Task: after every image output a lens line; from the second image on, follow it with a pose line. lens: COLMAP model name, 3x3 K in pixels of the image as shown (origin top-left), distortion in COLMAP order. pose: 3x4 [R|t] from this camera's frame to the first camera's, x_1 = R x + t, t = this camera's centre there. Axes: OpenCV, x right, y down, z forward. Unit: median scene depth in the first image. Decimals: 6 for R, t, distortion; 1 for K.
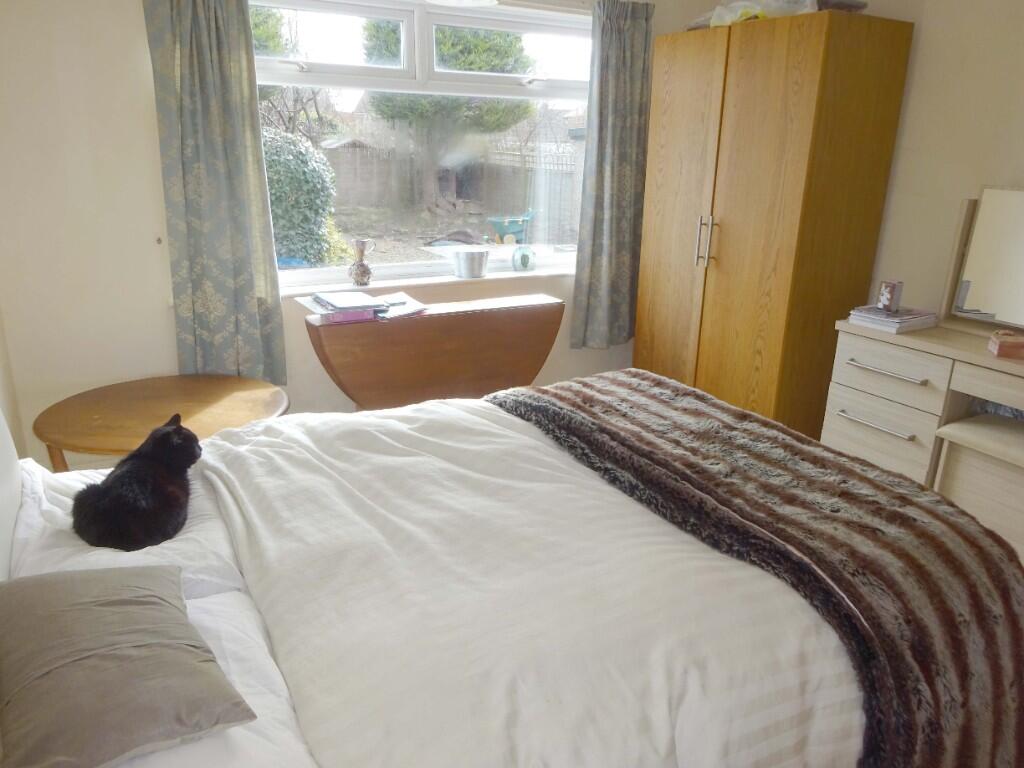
lens RADIAL K [[740.9, 0, 512.3], [0, 740.9, 382.5], [0, 0, 1]] dist [-0.009928, 0.005487]
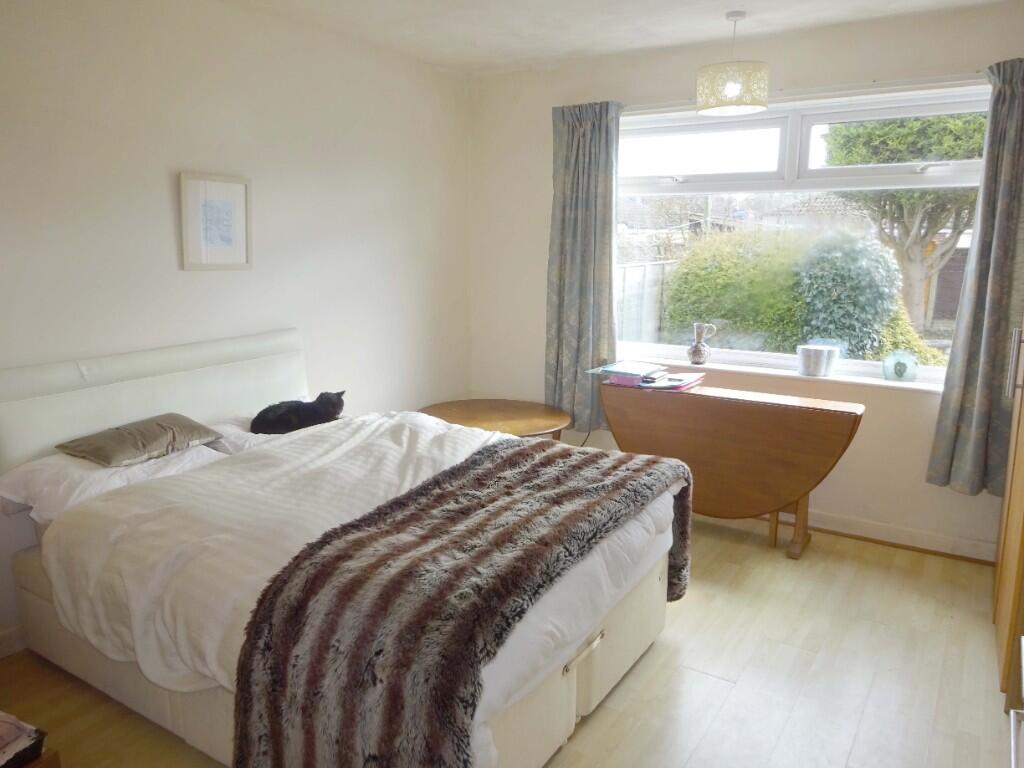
lens RADIAL K [[740.9, 0, 512.7], [0, 740.9, 385.8], [0, 0, 1]] dist [-0.009928, 0.005487]
pose [[0.466824, 0.154695, -0.870715, 0.600351], [-0.263707, 0.964139, 0.029910, -0.057387], [0.844117, 0.215651, 0.490877, 0.217803]]
